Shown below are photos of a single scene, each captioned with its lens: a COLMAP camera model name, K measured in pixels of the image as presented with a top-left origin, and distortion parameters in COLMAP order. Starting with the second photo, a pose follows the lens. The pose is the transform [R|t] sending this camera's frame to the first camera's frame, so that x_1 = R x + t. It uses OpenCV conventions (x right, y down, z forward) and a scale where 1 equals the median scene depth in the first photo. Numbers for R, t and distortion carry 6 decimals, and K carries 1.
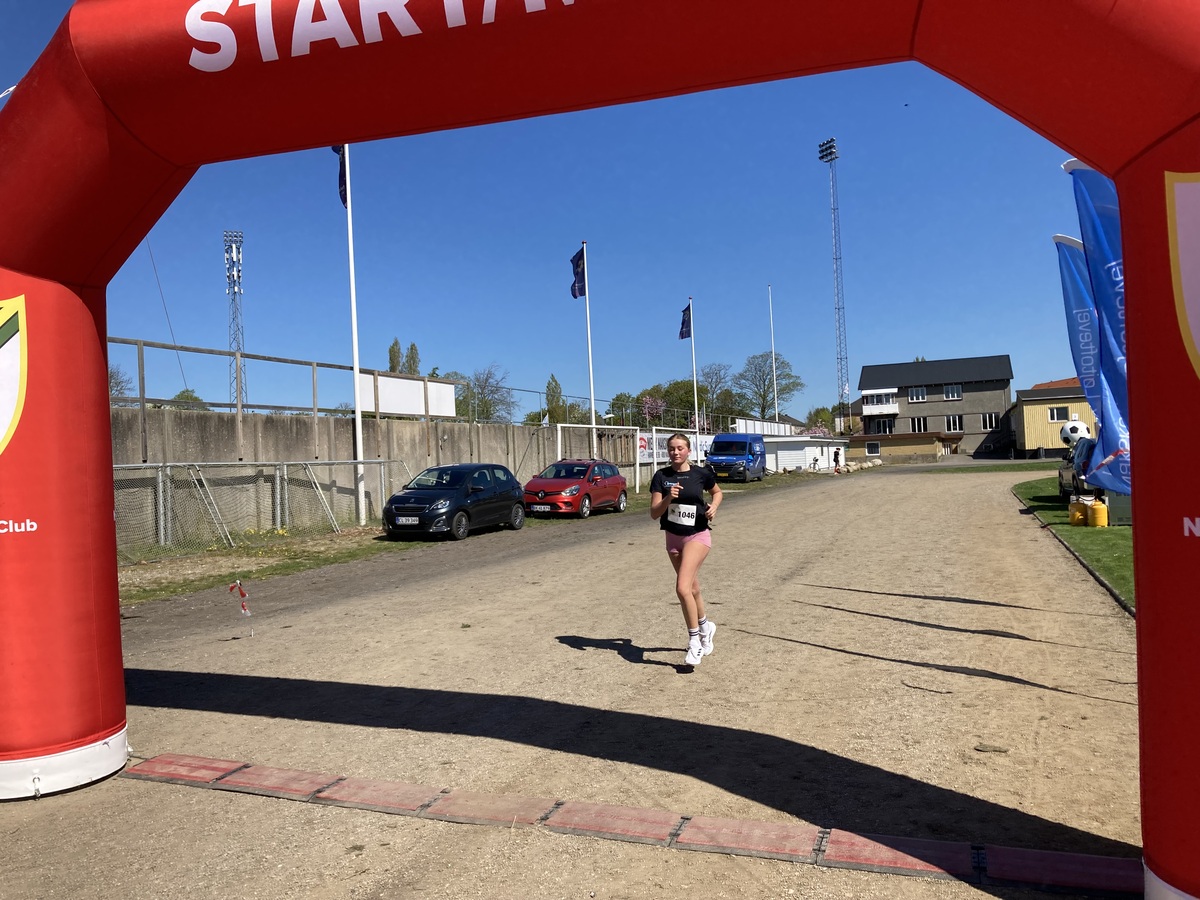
lens RADIAL K [[980.0, 0, 593.0], [0, 980.0, 440.7], [0, 0, 1]] dist [0.032410, -0.031066]
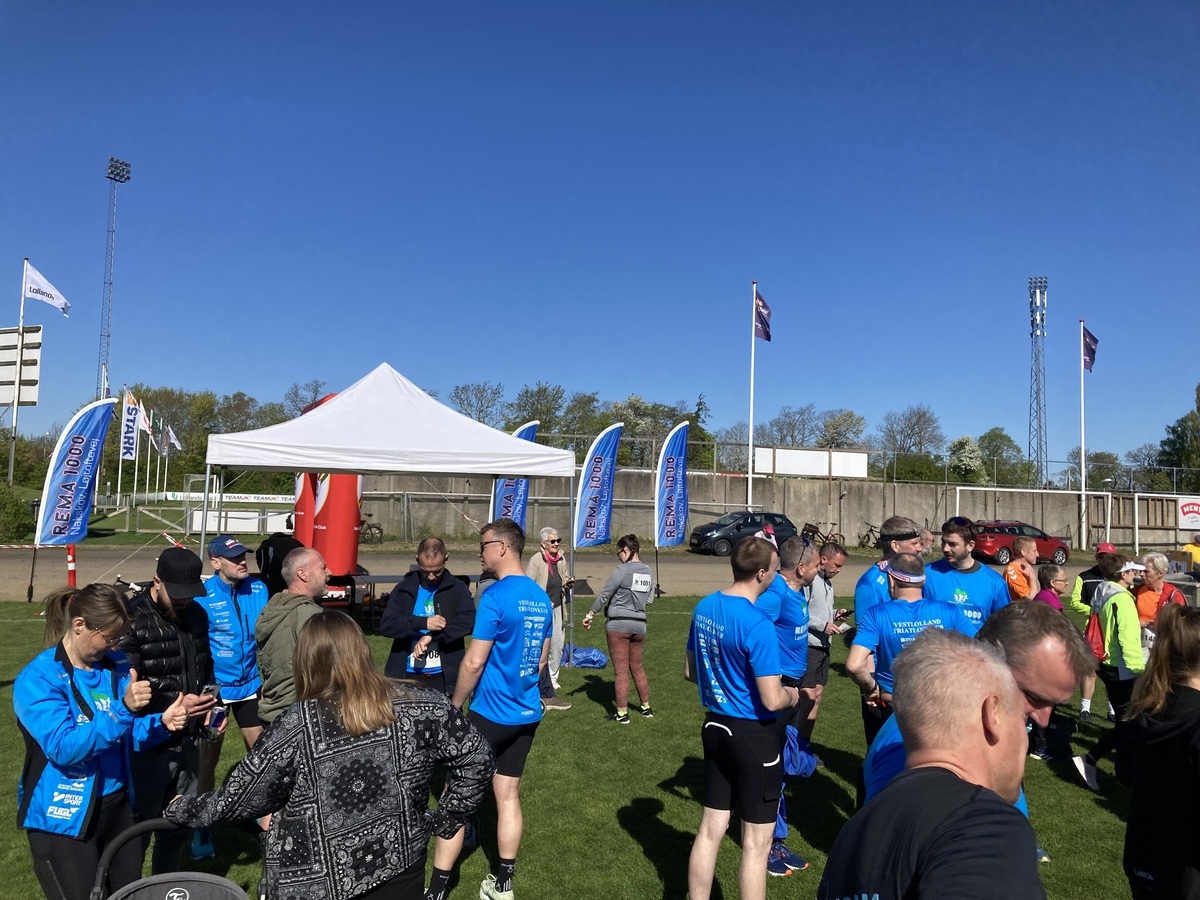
lens RADIAL K [[980.0, 0, 602.7], [0, 980.0, 448.2], [0, 0, 1]] dist [0.032410, -0.031066]
pose [[0.656489, 0.025761, -0.753896, 0.205646], [-0.042565, 0.999089, -0.002927, -0.014567], [0.753134, 0.034011, 0.656988, -0.047113]]
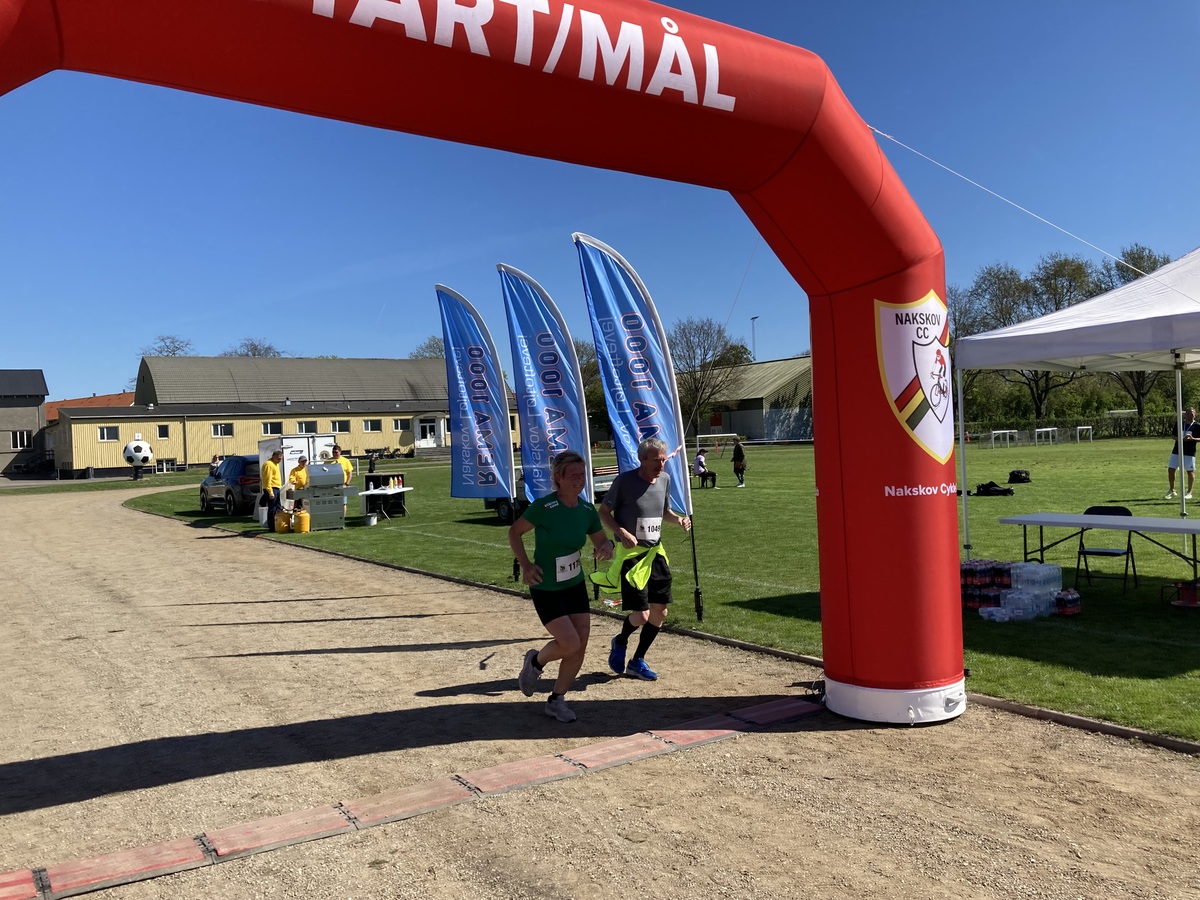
lens RADIAL K [[980.0, 0, 606.0], [0, 980.0, 450.3], [0, 0, 1]] dist [0.032410, -0.031066]
pose [[0.581185, 0.009105, 0.813721, -0.062331], [0.000153, 0.999936, -0.011299, 0.001611], [-0.813772, 0.006691, 0.581146, 0.018121]]
